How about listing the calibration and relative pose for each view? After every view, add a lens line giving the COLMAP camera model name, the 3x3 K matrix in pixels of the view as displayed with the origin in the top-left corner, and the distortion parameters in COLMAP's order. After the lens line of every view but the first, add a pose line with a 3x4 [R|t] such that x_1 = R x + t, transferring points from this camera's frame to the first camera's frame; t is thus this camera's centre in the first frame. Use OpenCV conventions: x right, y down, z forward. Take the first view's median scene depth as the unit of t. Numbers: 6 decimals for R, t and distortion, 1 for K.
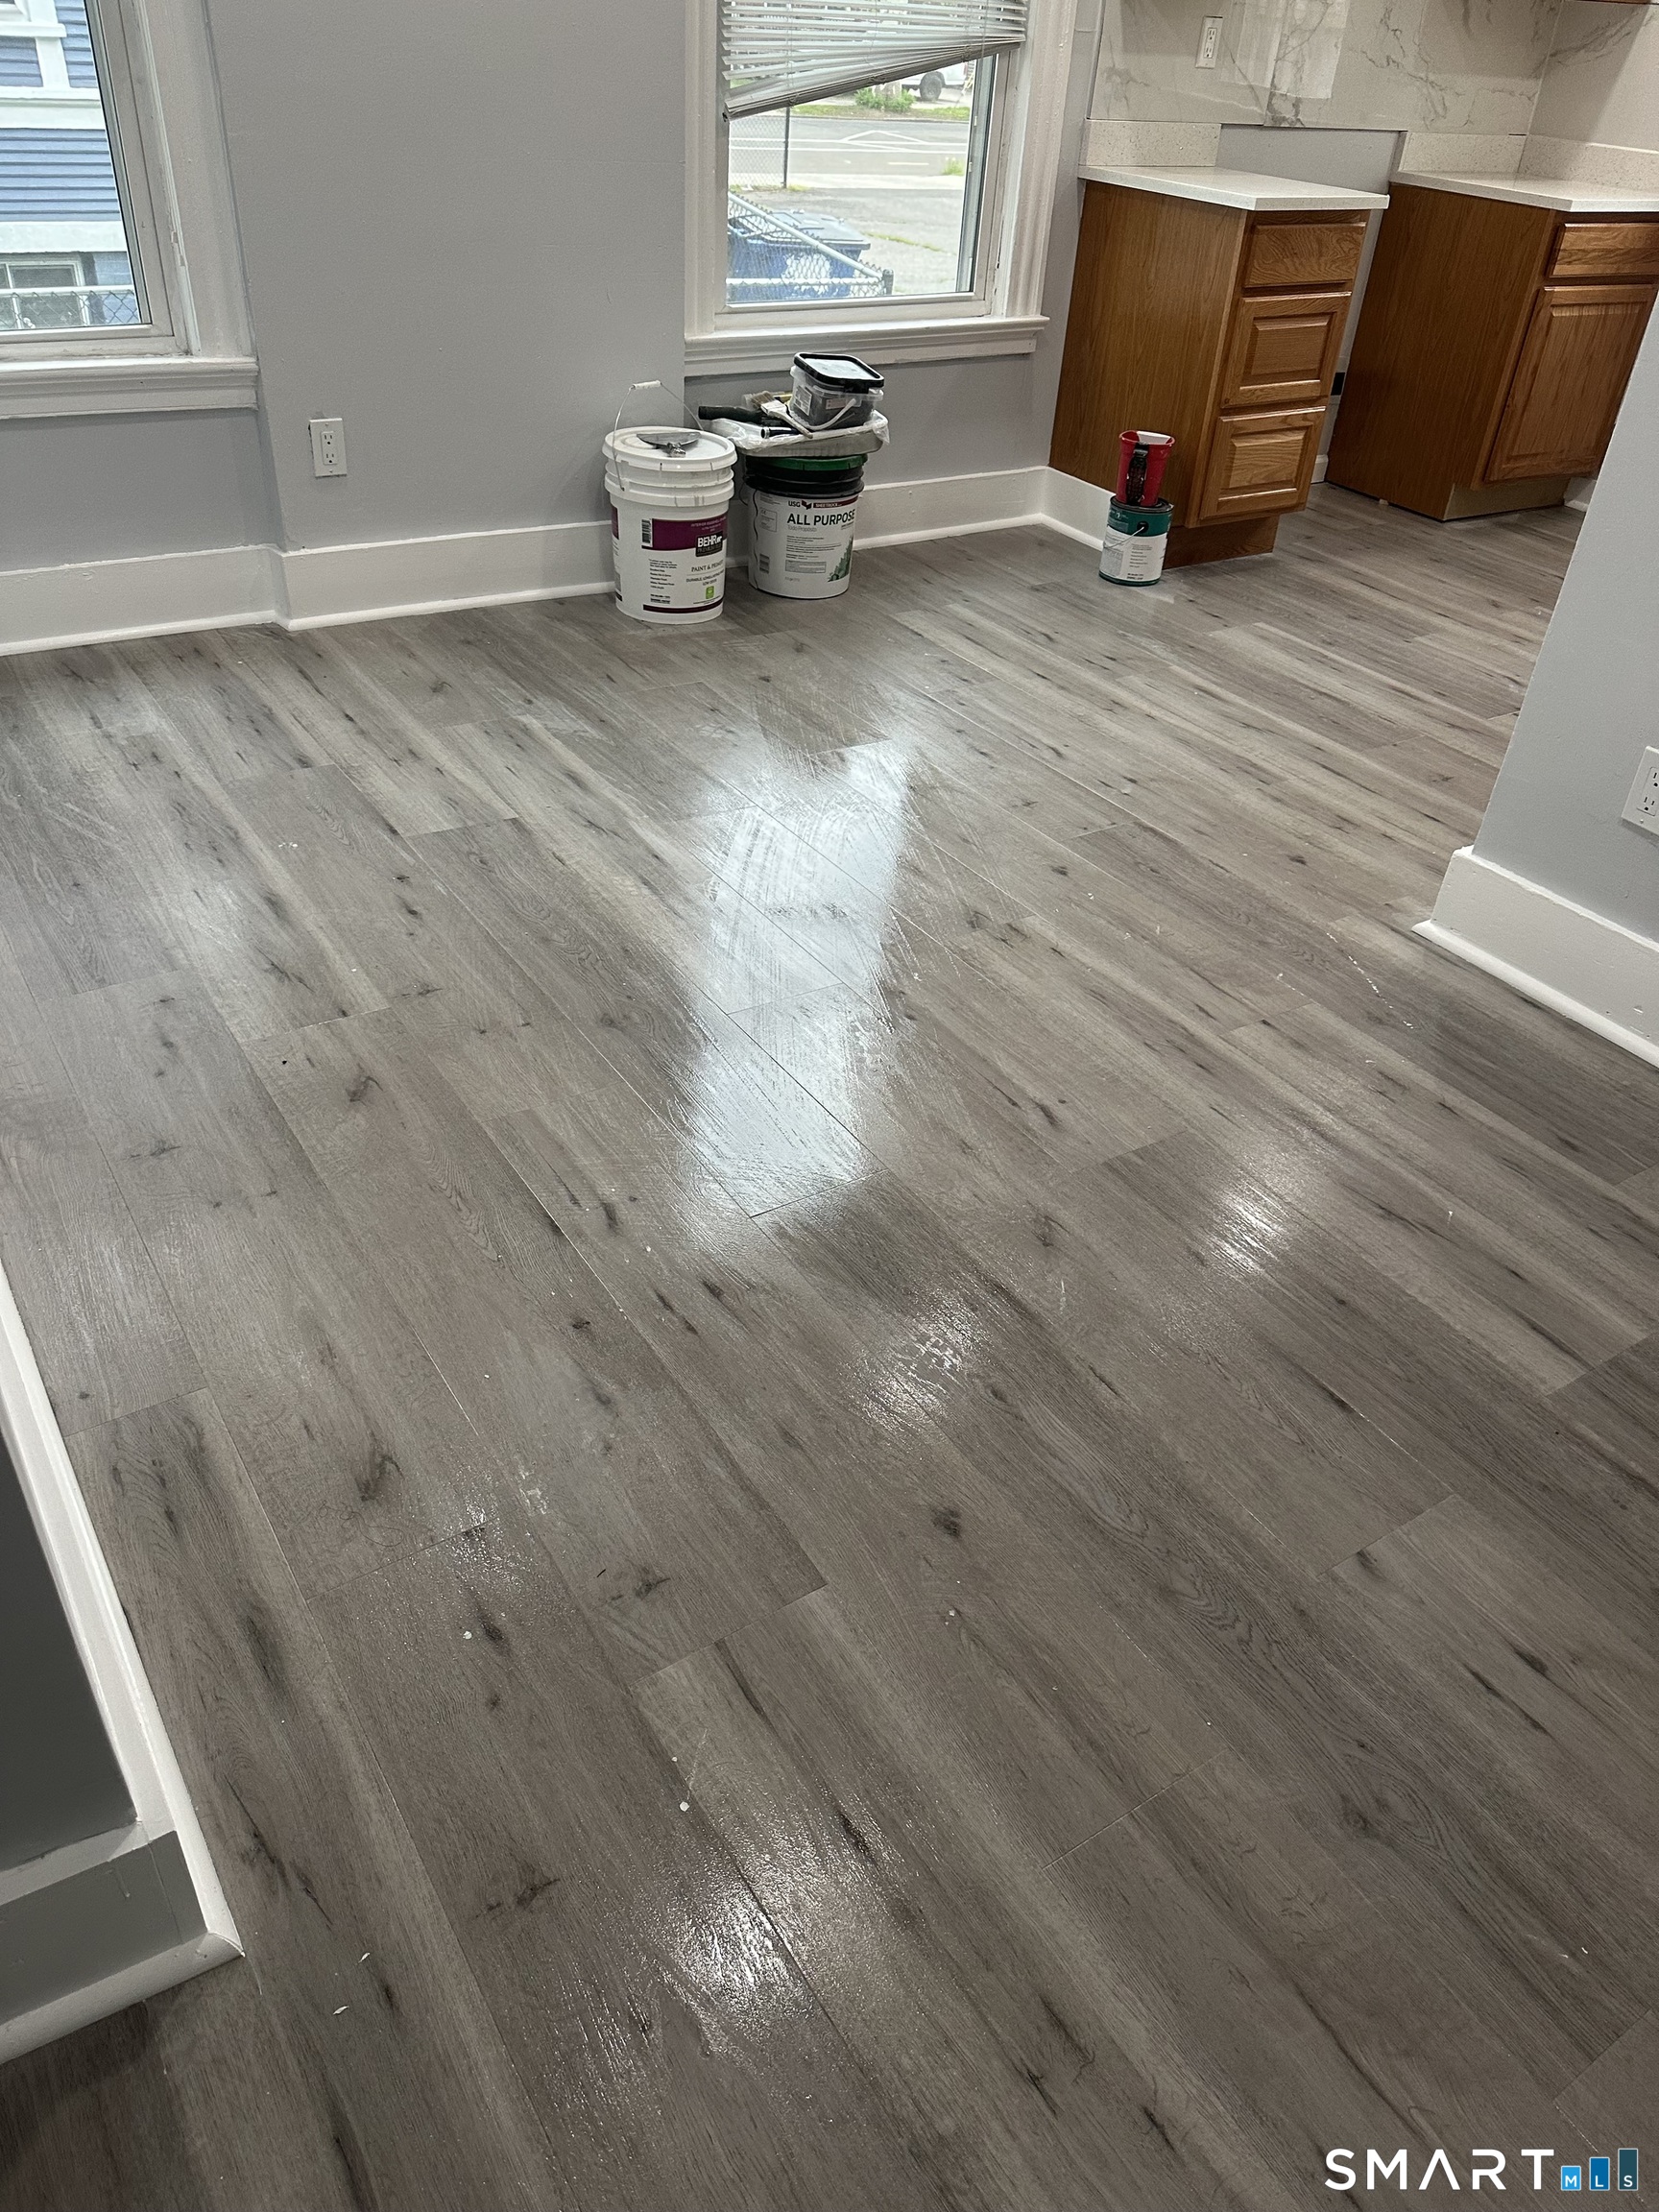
lens RADIAL K [[1546.4, 0, 886.0], [0, 1546.4, 1096.8], [0, 0, 1]] dist [0.048819, -0.057042]
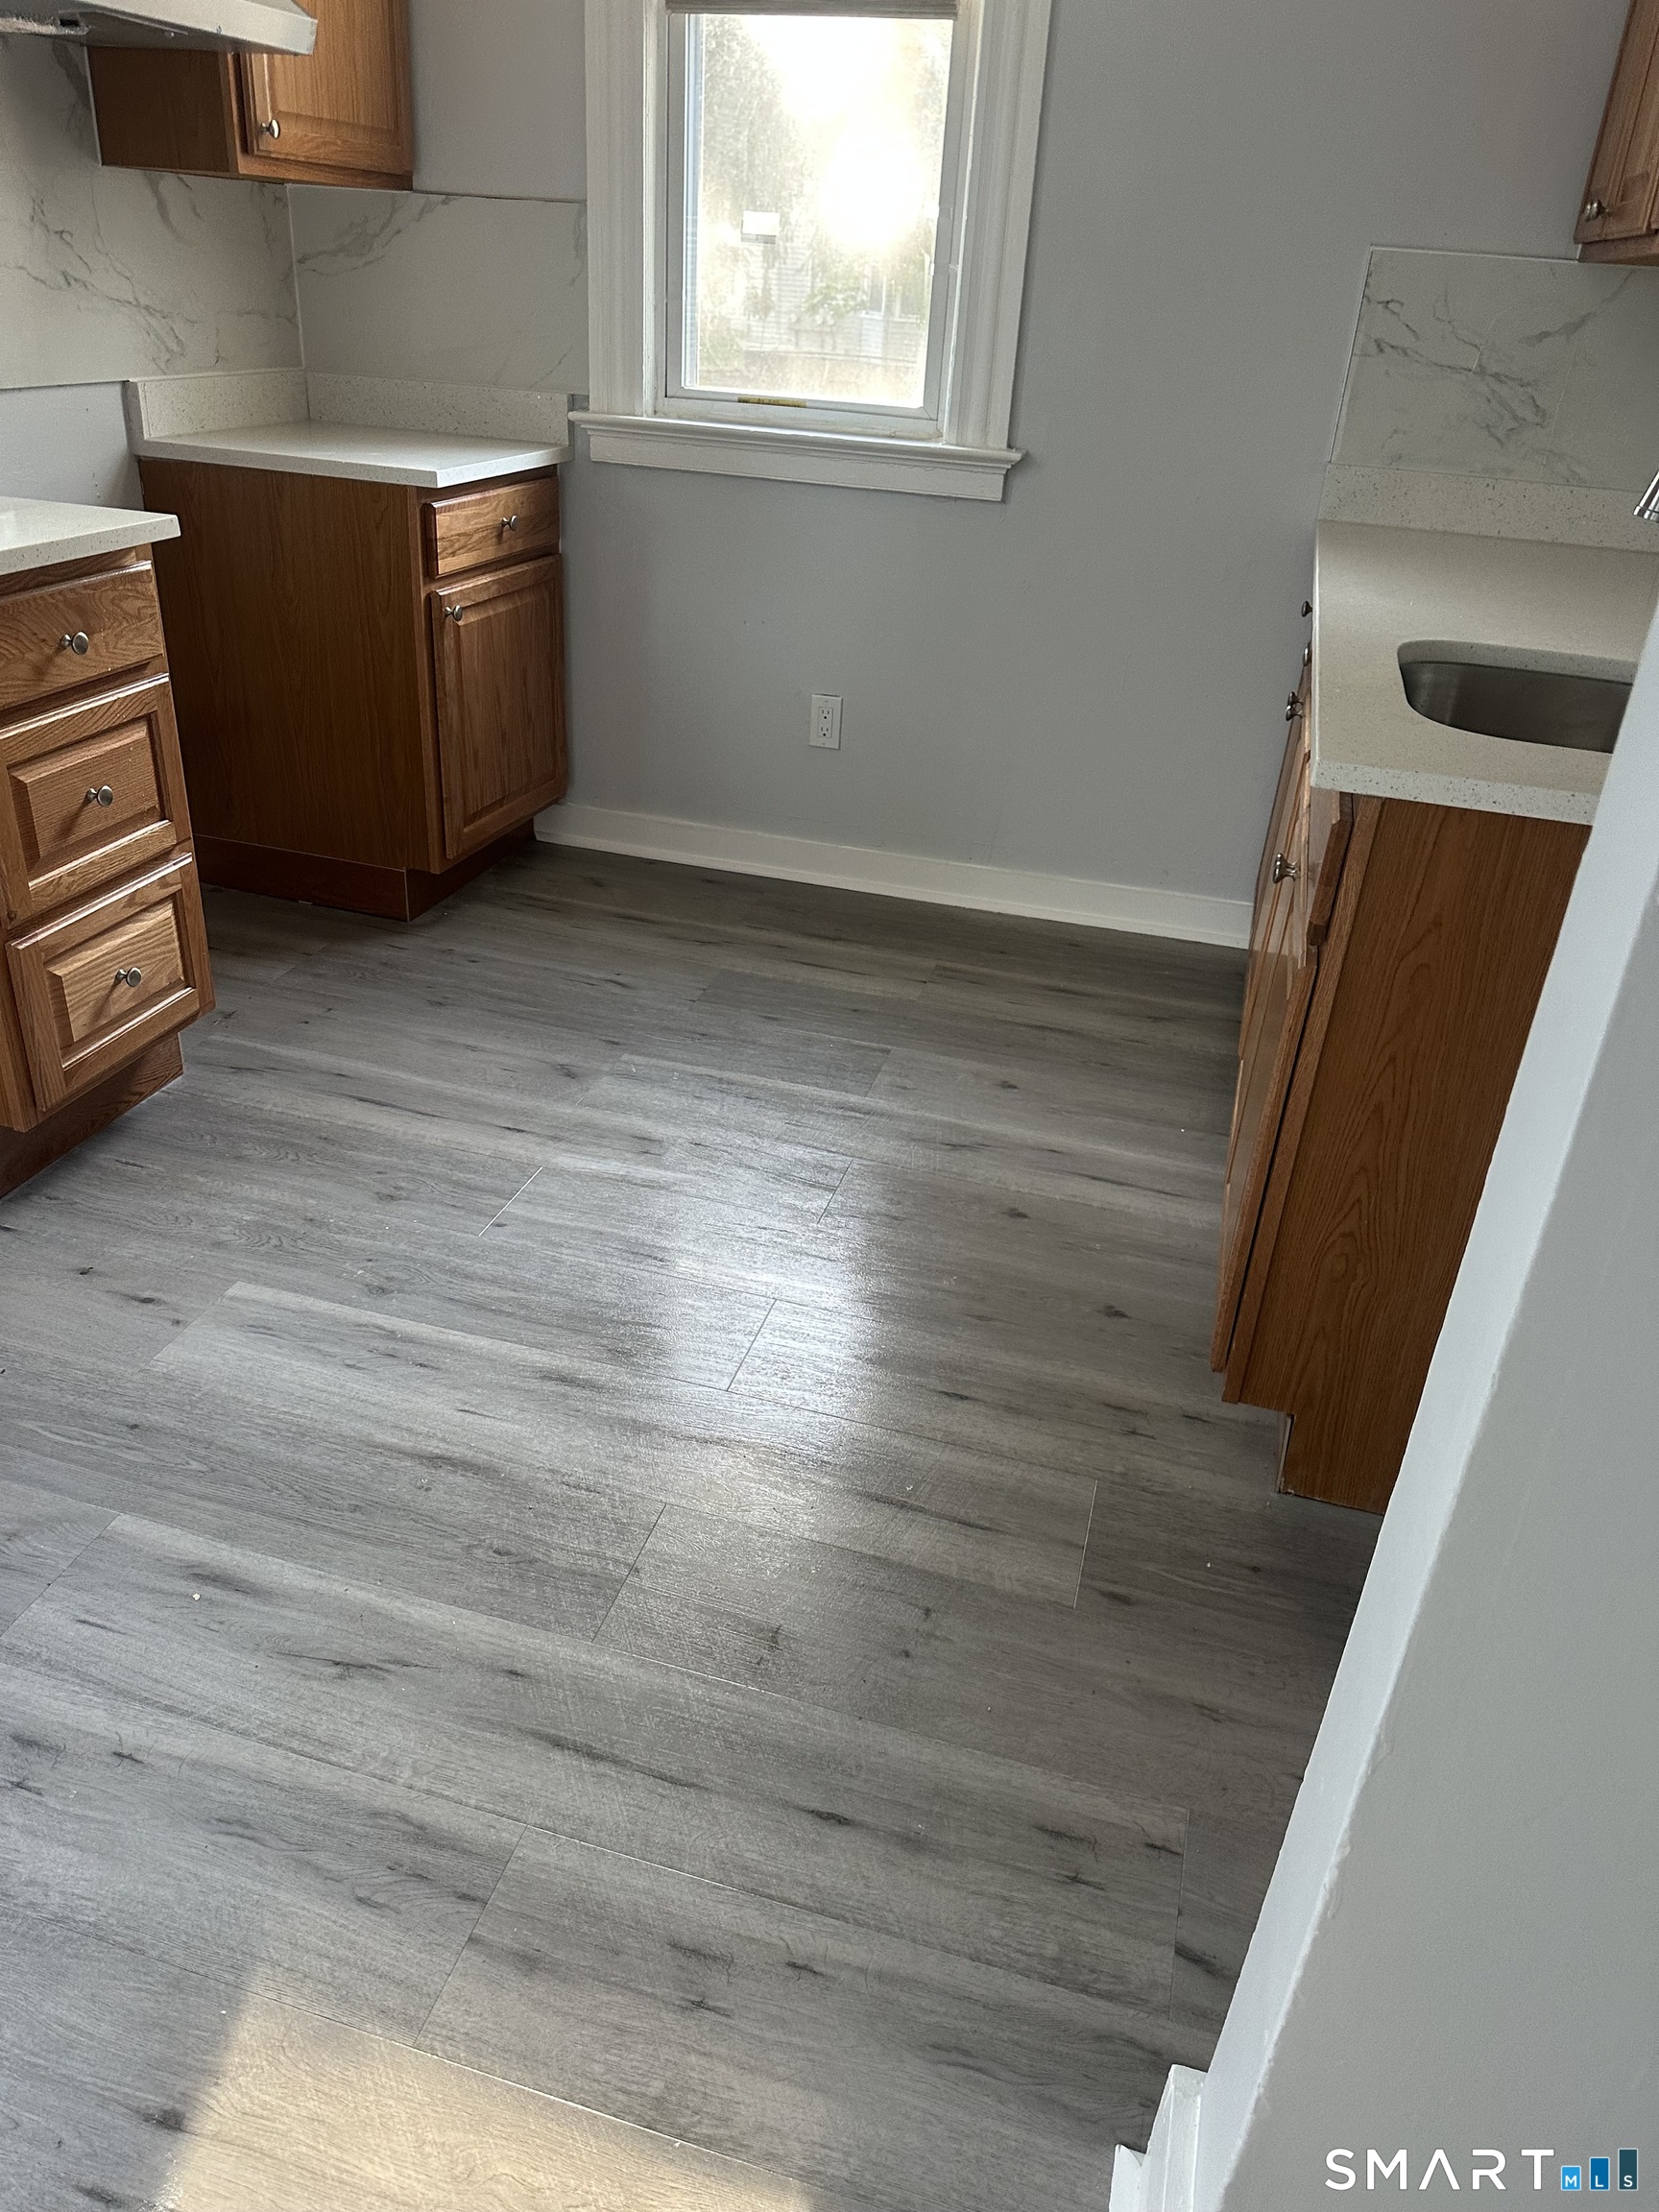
lens RADIAL K [[1546.4, 0, 841.8], [0, 1546.4, 1085.2], [0, 0, 1]] dist [0.048819, -0.057042]
pose [[0.762795, -0.318173, 0.562947, 0.113351], [0.364748, 0.930566, 0.031713, -0.296285], [-0.533950, 0.181144, 0.825884, 0.411583]]
